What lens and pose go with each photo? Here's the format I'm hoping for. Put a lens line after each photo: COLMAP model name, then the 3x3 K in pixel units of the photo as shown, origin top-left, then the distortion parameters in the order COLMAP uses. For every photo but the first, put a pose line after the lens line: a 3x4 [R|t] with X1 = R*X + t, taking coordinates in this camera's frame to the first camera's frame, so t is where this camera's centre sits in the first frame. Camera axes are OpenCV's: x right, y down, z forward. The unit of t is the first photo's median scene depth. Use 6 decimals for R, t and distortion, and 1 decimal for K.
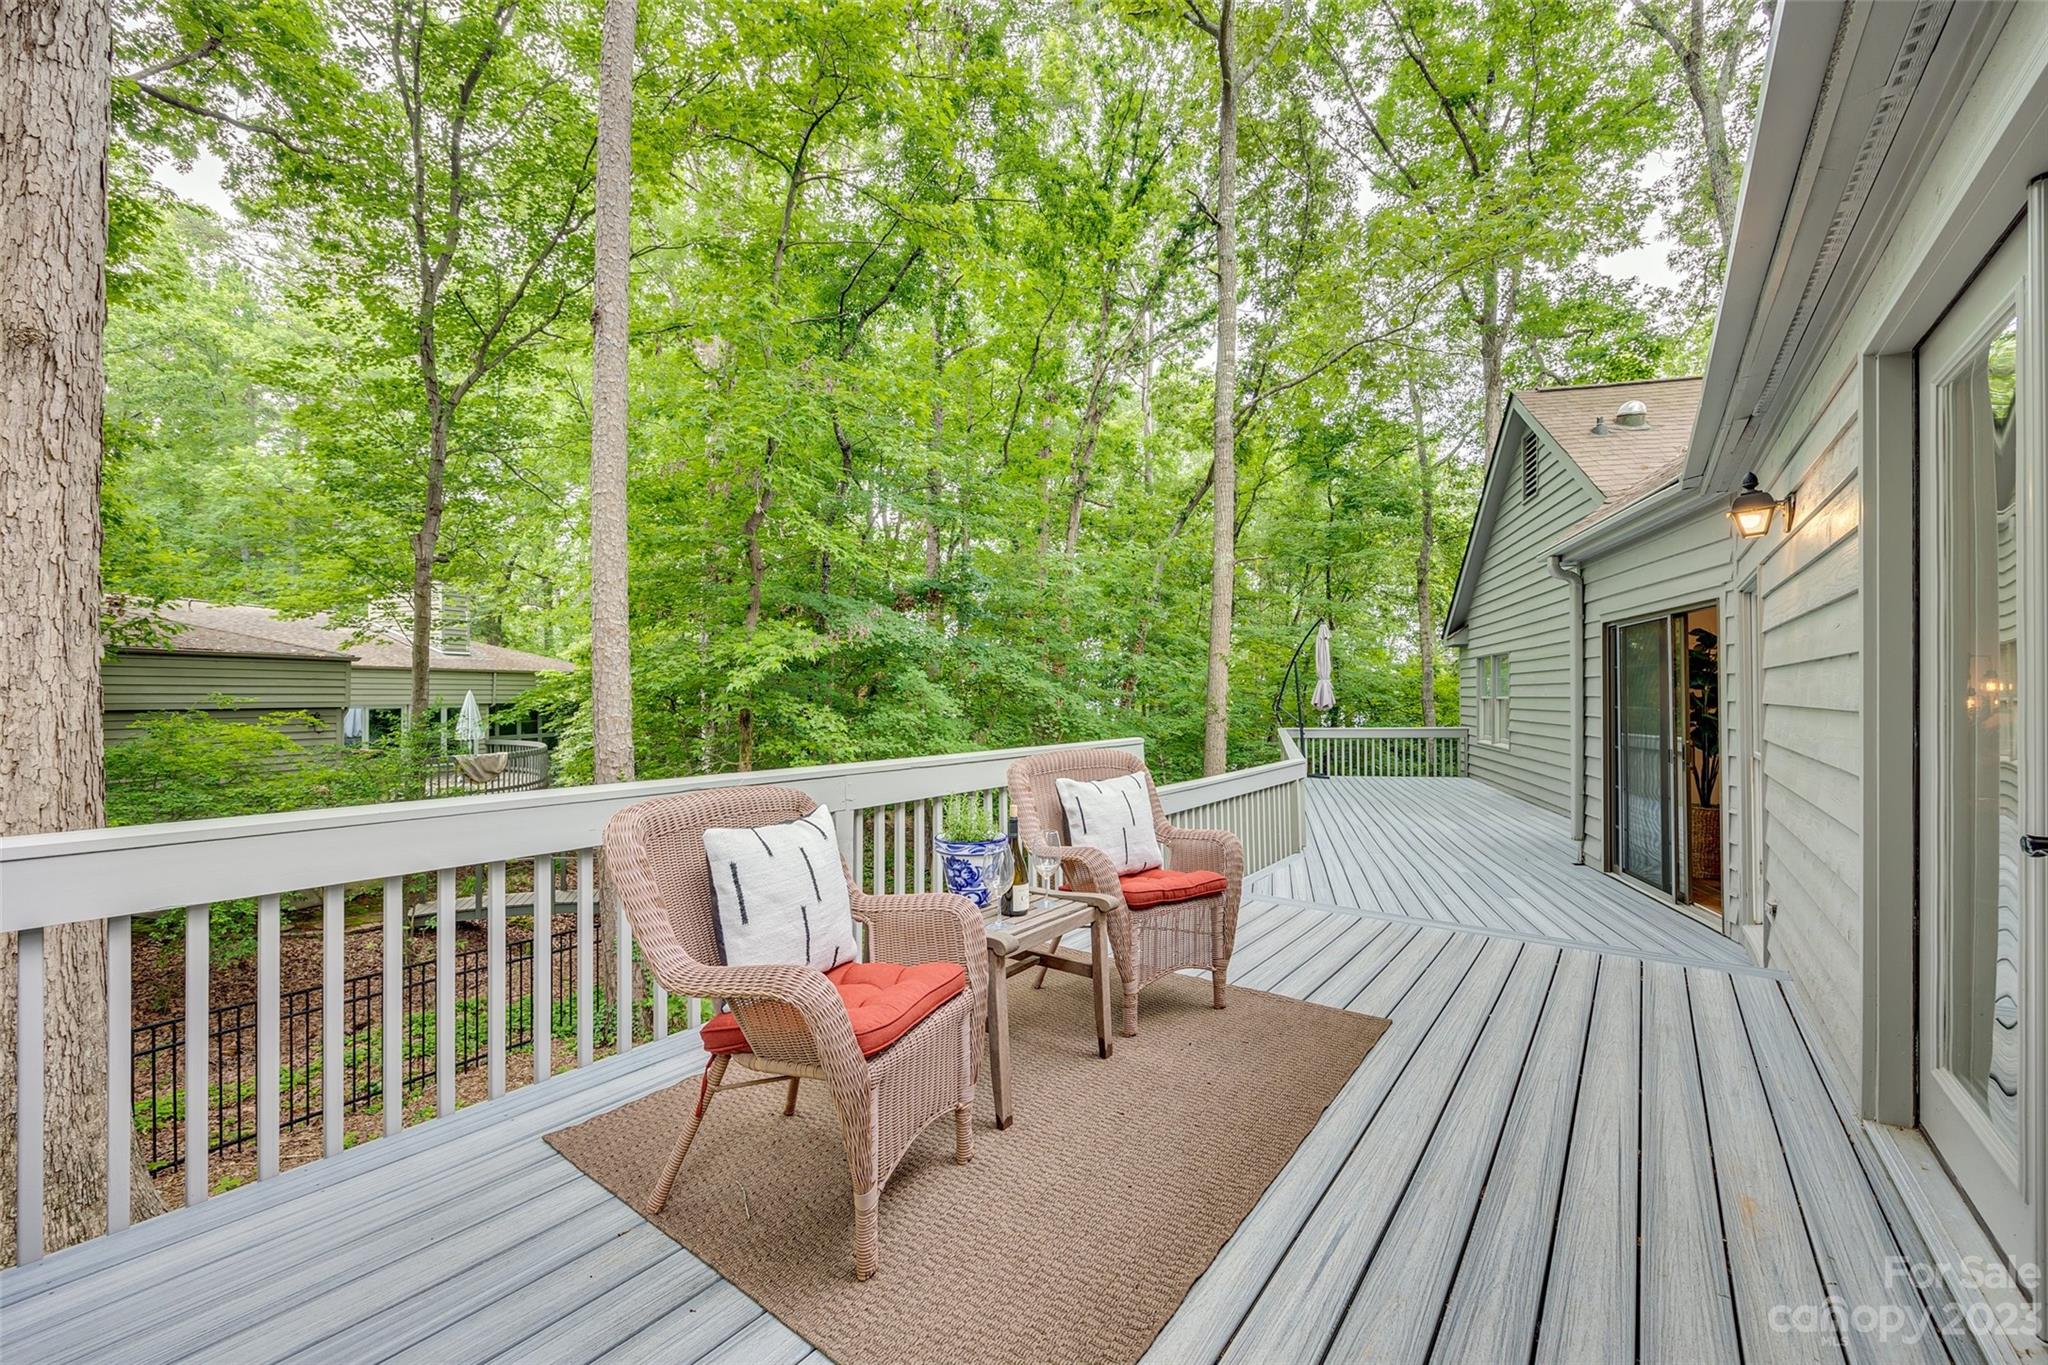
lens RADIAL K [[829.2, 0, 1022.2], [0, 829.2, 683.0], [0, 0, 1]] dist [0.002649, 0.000118]
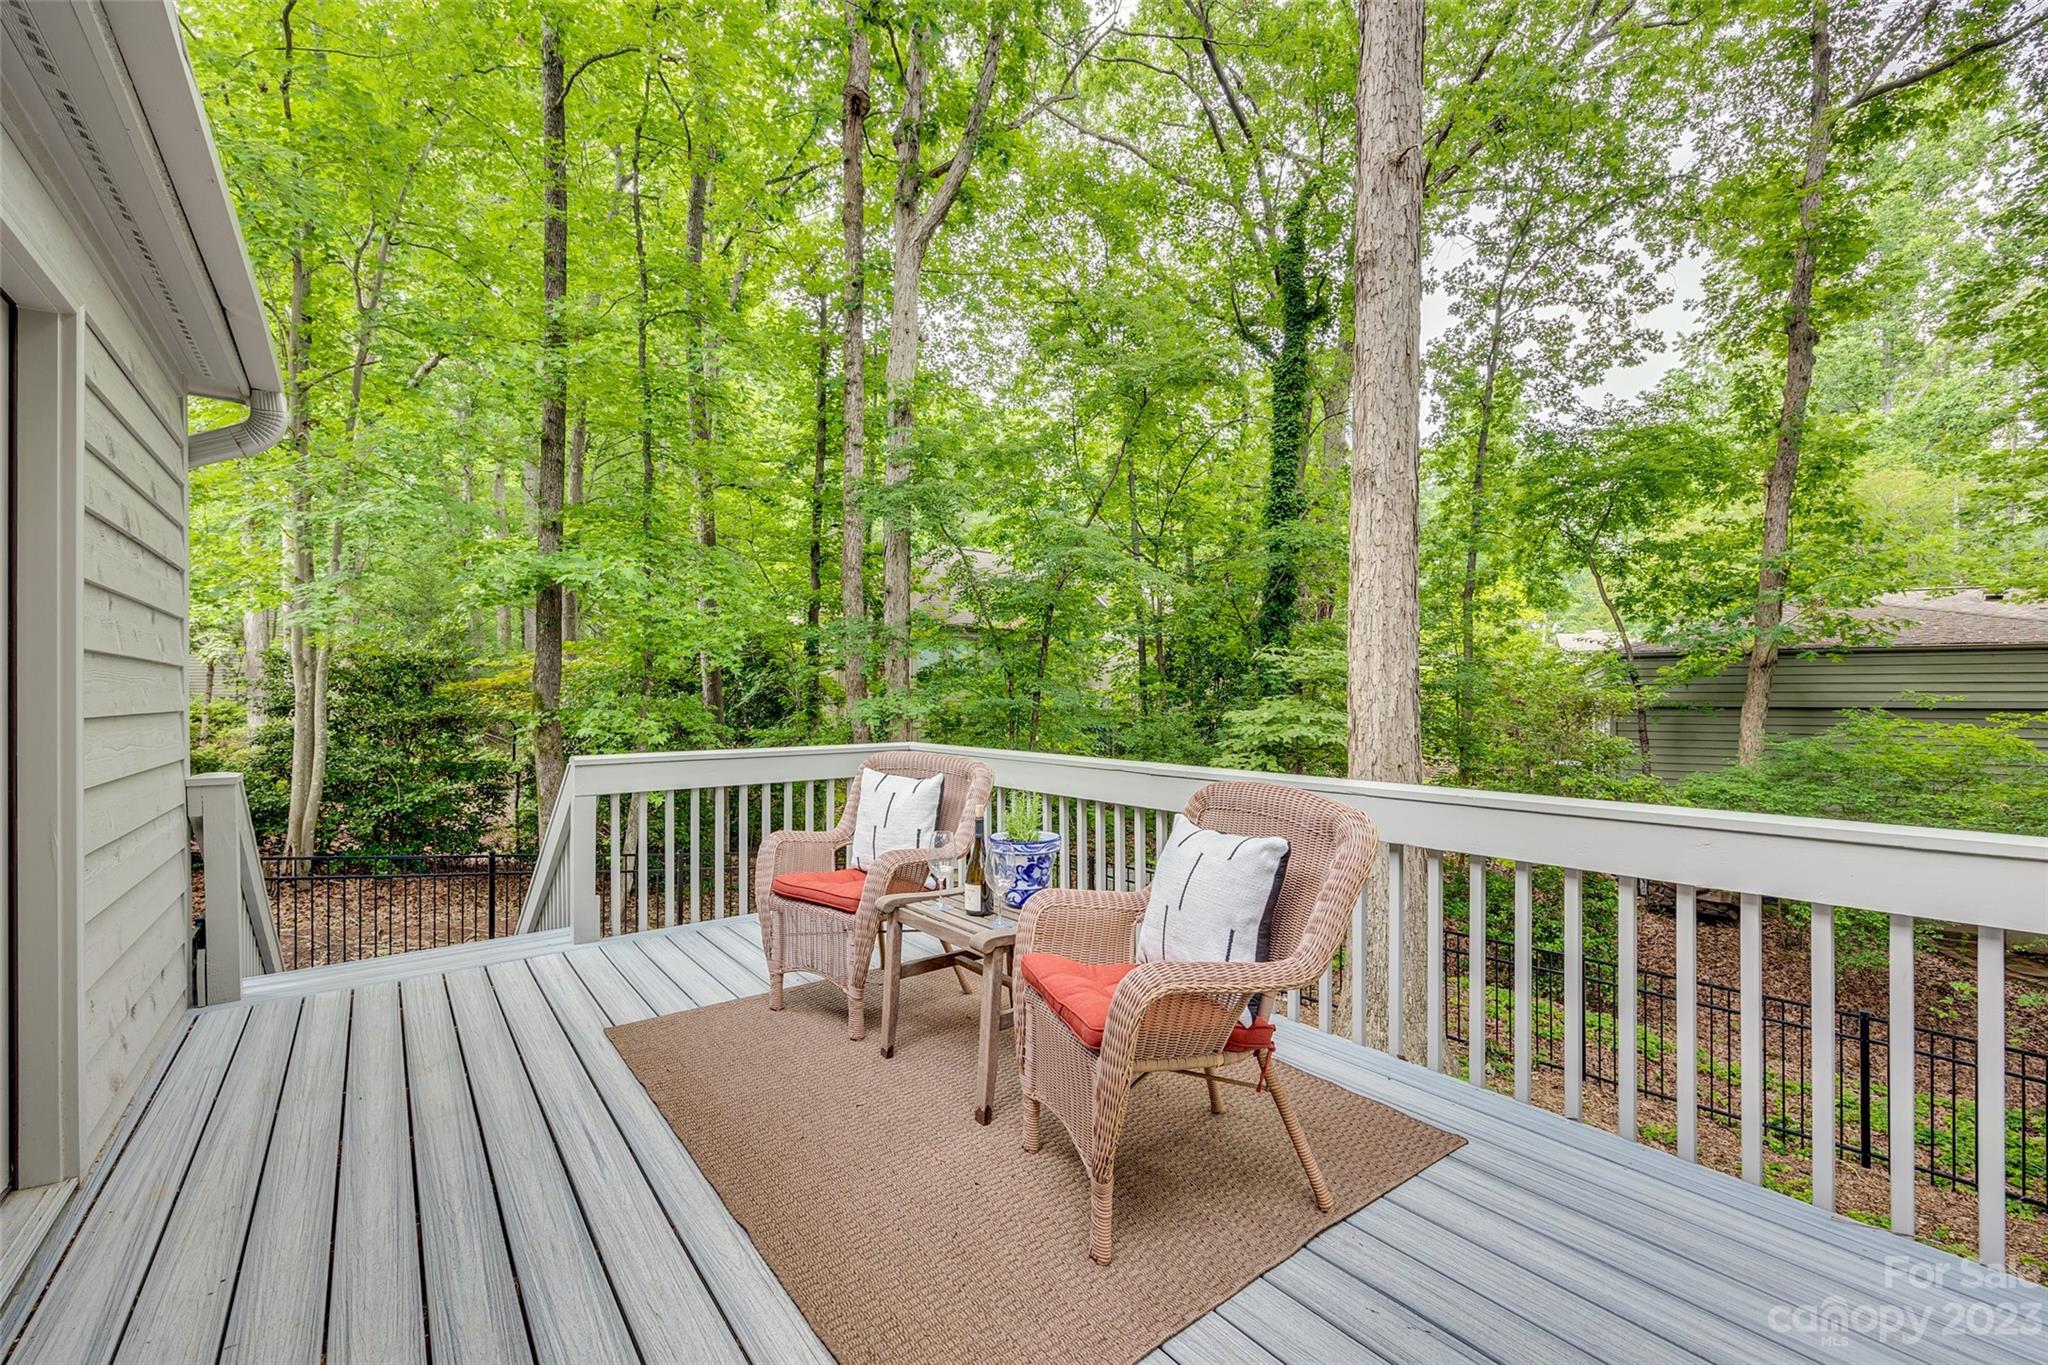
lens RADIAL K [[829.2, 0, 1027.8], [0, 829.2, 692.3], [0, 0, 1]] dist [0.002649, 0.000118]
pose [[-0.257441, -0.001112, -0.966293, 0.349261], [0.015633, 0.999864, -0.005315, 0.005775], [0.966167, -0.016474, -0.257389, 0.487434]]
